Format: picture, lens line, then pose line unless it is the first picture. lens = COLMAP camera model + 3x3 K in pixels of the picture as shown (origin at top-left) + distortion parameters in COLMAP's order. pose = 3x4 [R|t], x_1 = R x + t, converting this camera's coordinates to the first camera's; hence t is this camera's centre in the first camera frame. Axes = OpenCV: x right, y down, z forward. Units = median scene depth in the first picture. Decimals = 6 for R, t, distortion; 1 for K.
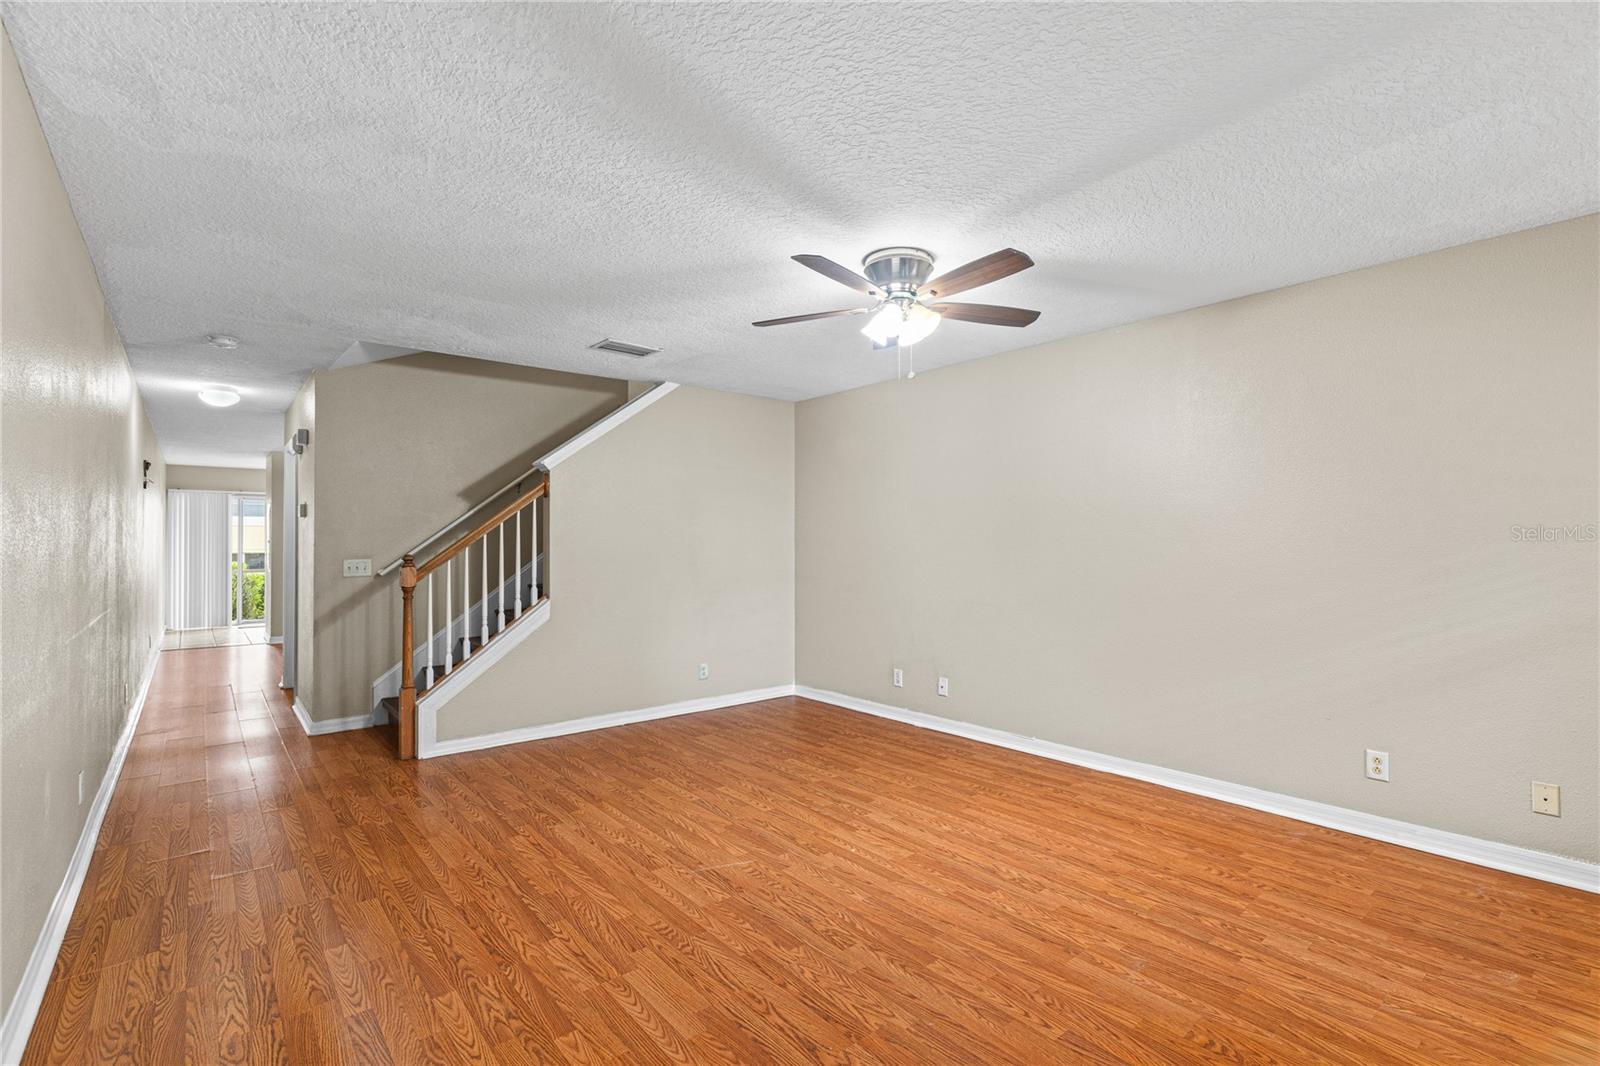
lens RADIAL K [[741.5, 0, 812.7], [0, 741.5, 542.3], [0, 0, 1]] dist [0.006529, -0.001749]
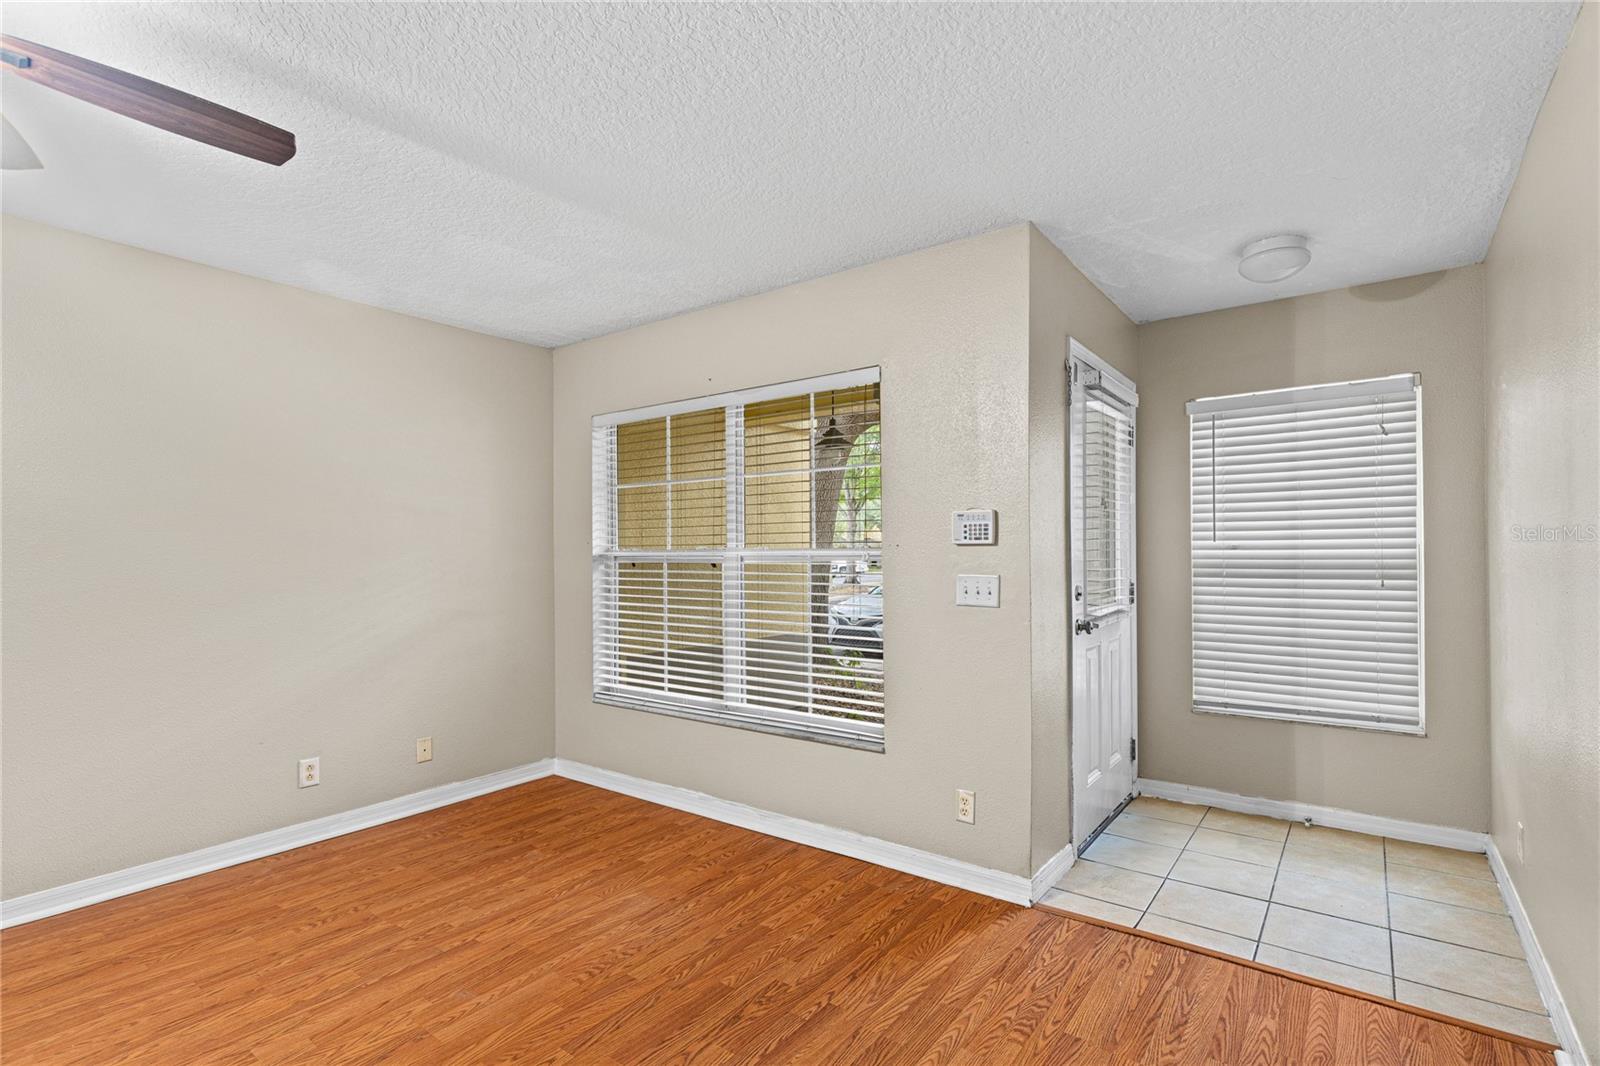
lens RADIAL K [[741.5, 0, 816.9], [0, 741.5, 538.6], [0, 0, 1]] dist [0.006529, -0.001749]
pose [[-0.232676, 0.028728, 0.972130, -0.473350], [0.010074, 0.999581, -0.027128, 0.005424], [-0.972502, 0.003481, -0.232868, 0.591473]]
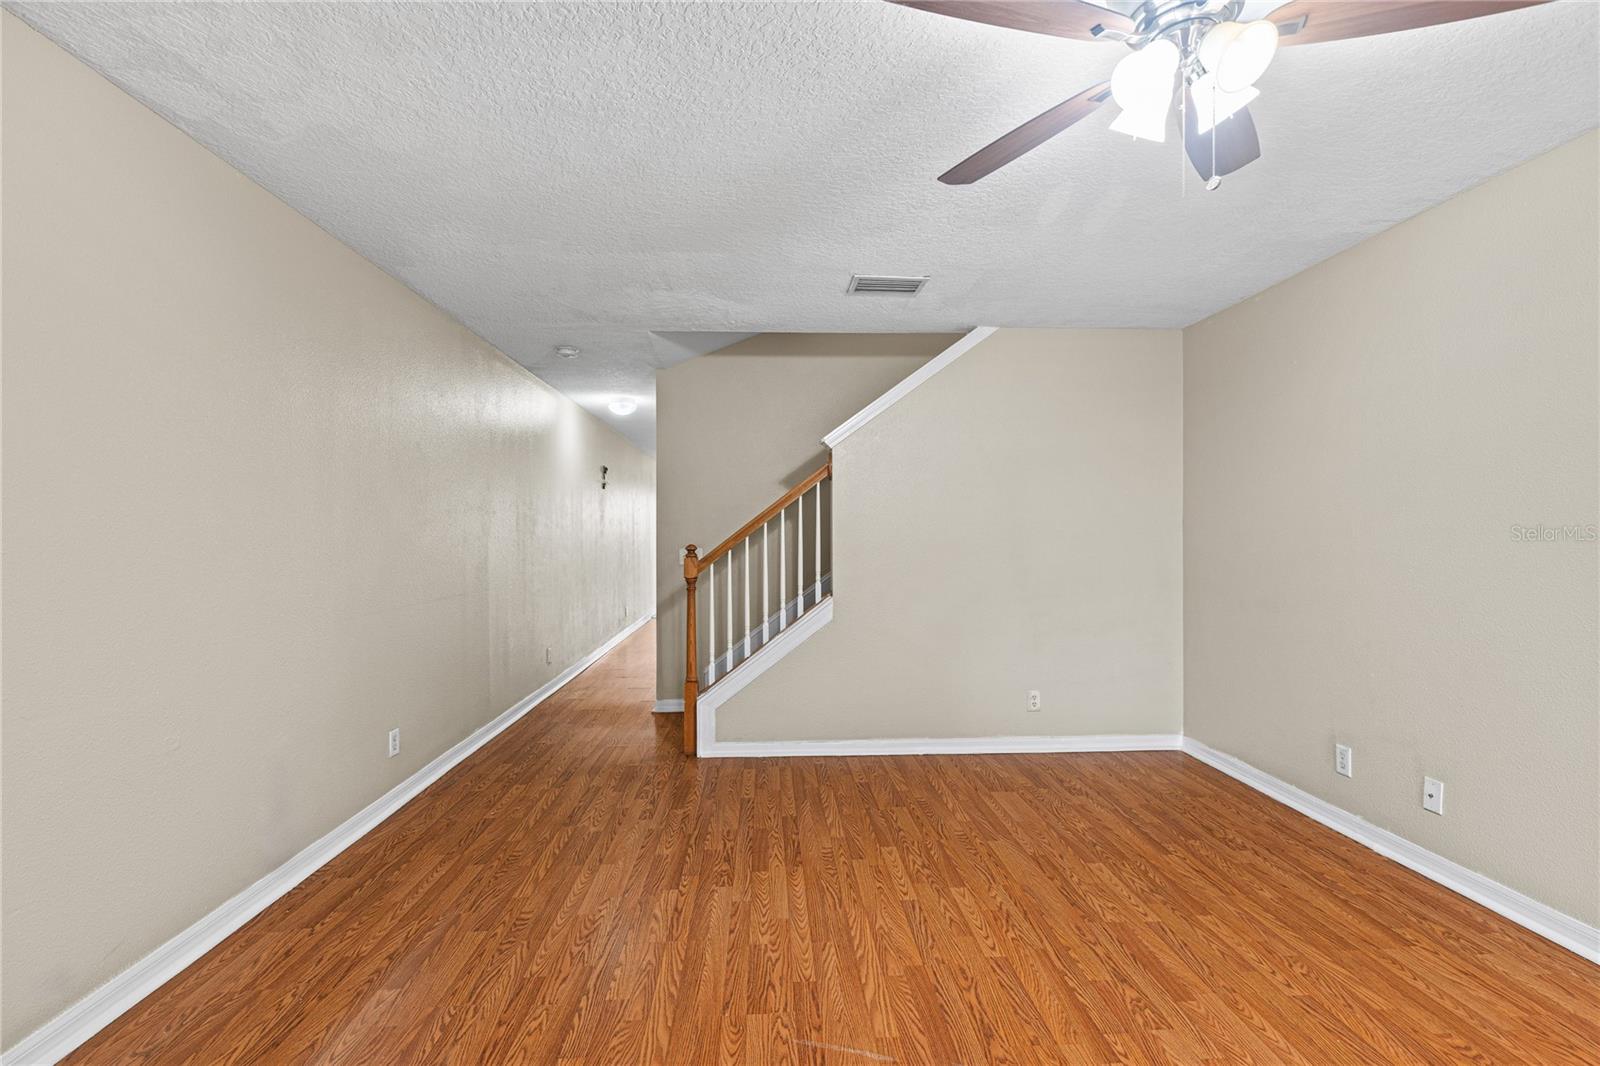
lens RADIAL K [[730.8, 0, 800.4], [0, 730.8, 542.3], [0, 0, 1]] dist [0.005705, -0.002015]
pose [[0.794676, 0.008273, -0.606977, 0.221060], [0.001412, 0.999879, 0.015478, -0.002090], [0.607032, -0.013157, 0.794569, 0.488199]]
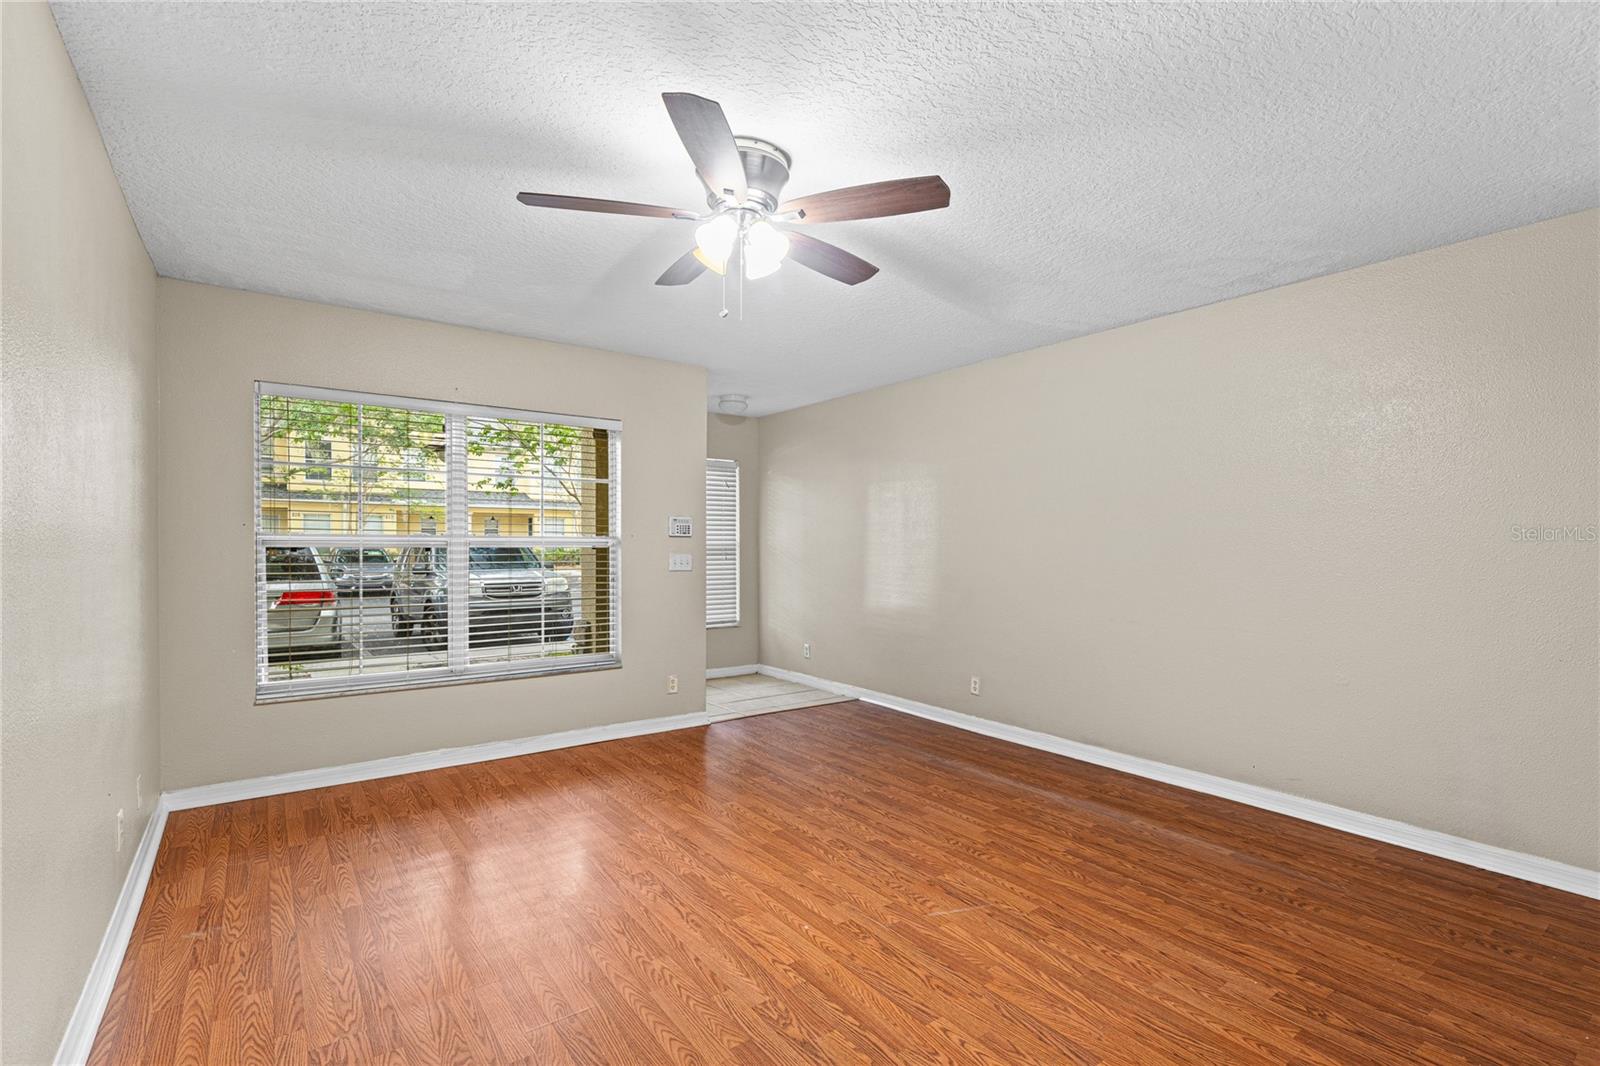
lens RADIAL K [[741.5, 0, 815.2], [0, 741.5, 534.1], [0, 0, 1]] dist [0.006529, -0.001749]
pose [[-0.997680, 0.004146, 0.067950, -0.010751], [0.003335, 0.999922, -0.012045, 0.005463], [-0.067994, -0.011791, -0.997616, 1.867890]]
